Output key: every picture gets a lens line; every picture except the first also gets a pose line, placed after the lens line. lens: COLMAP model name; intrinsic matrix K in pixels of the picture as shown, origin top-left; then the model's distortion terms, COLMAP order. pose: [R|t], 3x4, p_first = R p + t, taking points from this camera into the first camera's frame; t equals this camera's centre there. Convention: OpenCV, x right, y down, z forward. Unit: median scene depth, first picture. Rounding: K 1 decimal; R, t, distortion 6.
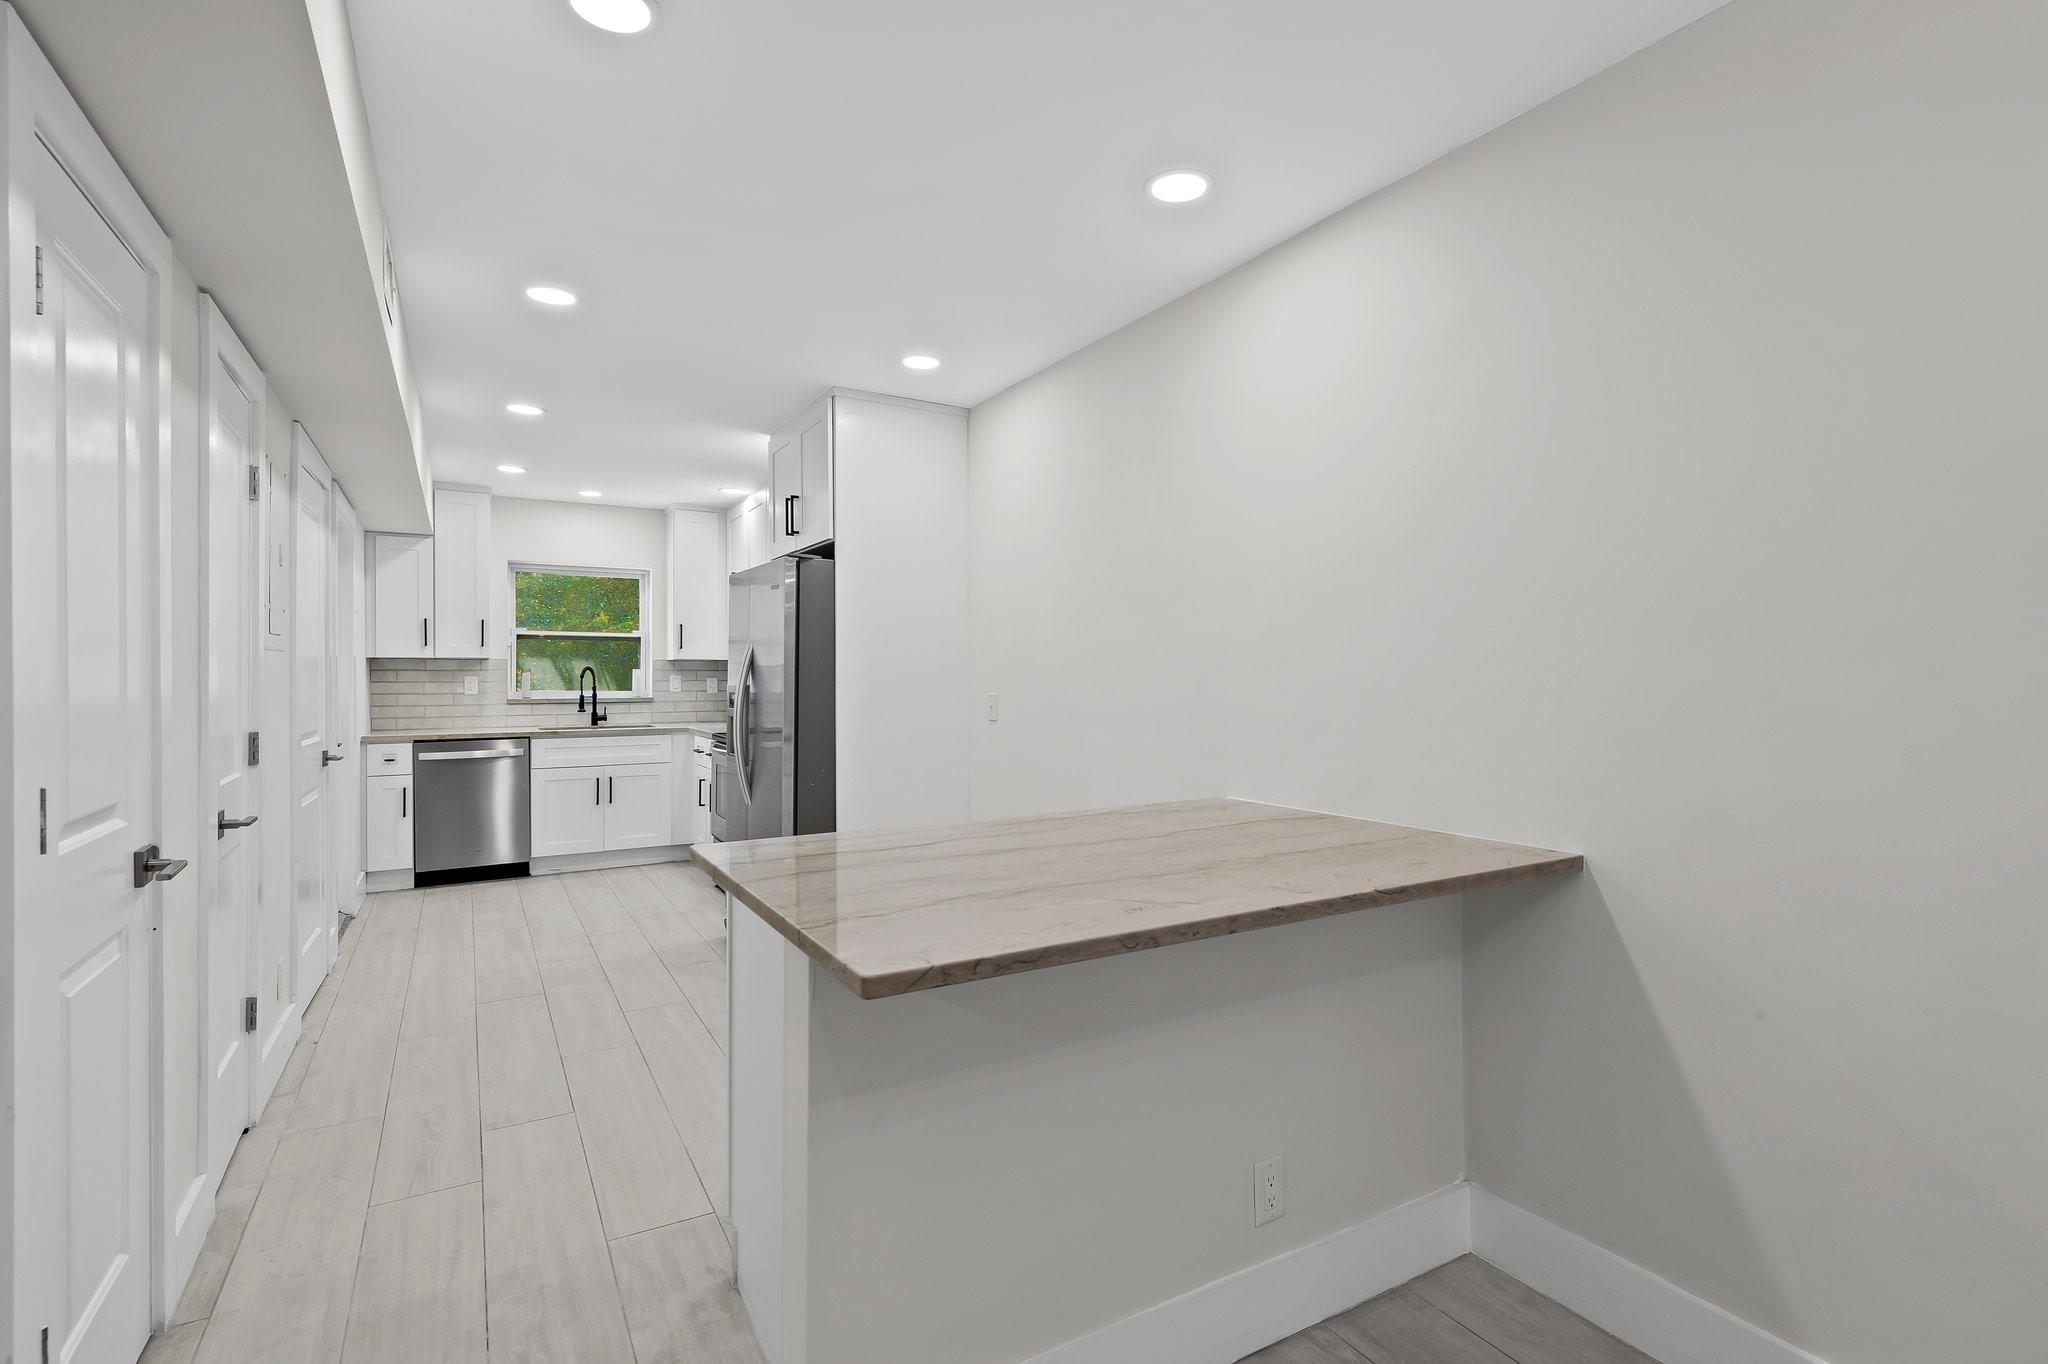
lens RADIAL K [[959.8, 0, 1022.4], [0, 959.8, 676.8], [0, 0, 1]] dist [0.022905, -0.001194]
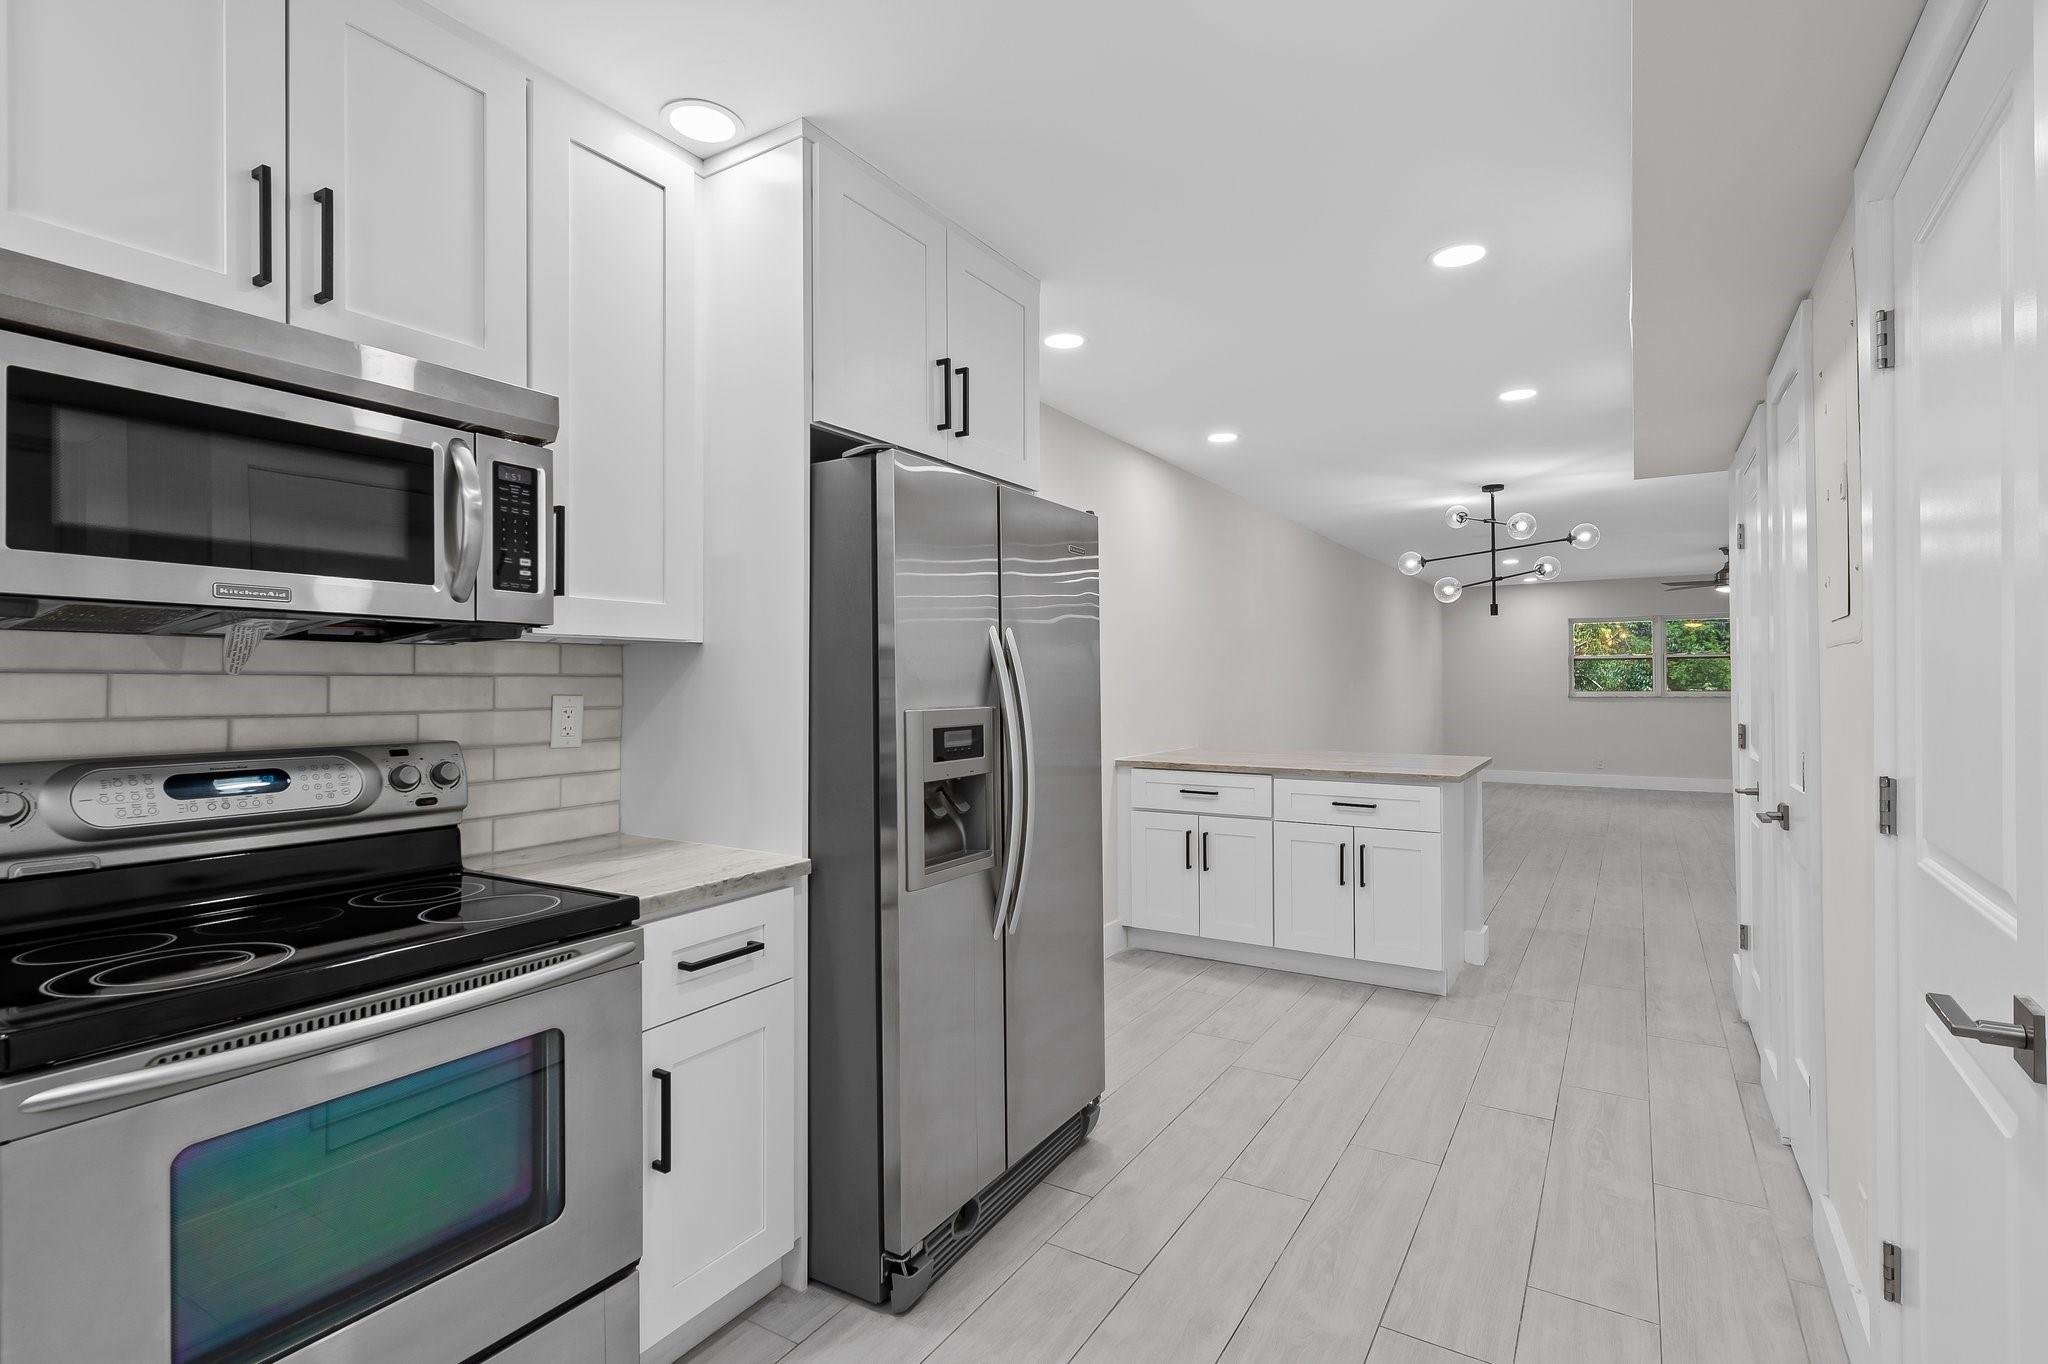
lens RADIAL K [[959.8, 0, 1022.4], [0, 959.8, 676.8], [0, 0, 1]] dist [0.022905, -0.001194]
pose [[-0.464155, 0.002439, 0.885750, -1.205772], [0.007320, 0.999973, 0.001082, -0.019688], [-0.885724, 0.006986, -0.464161, 1.966984]]
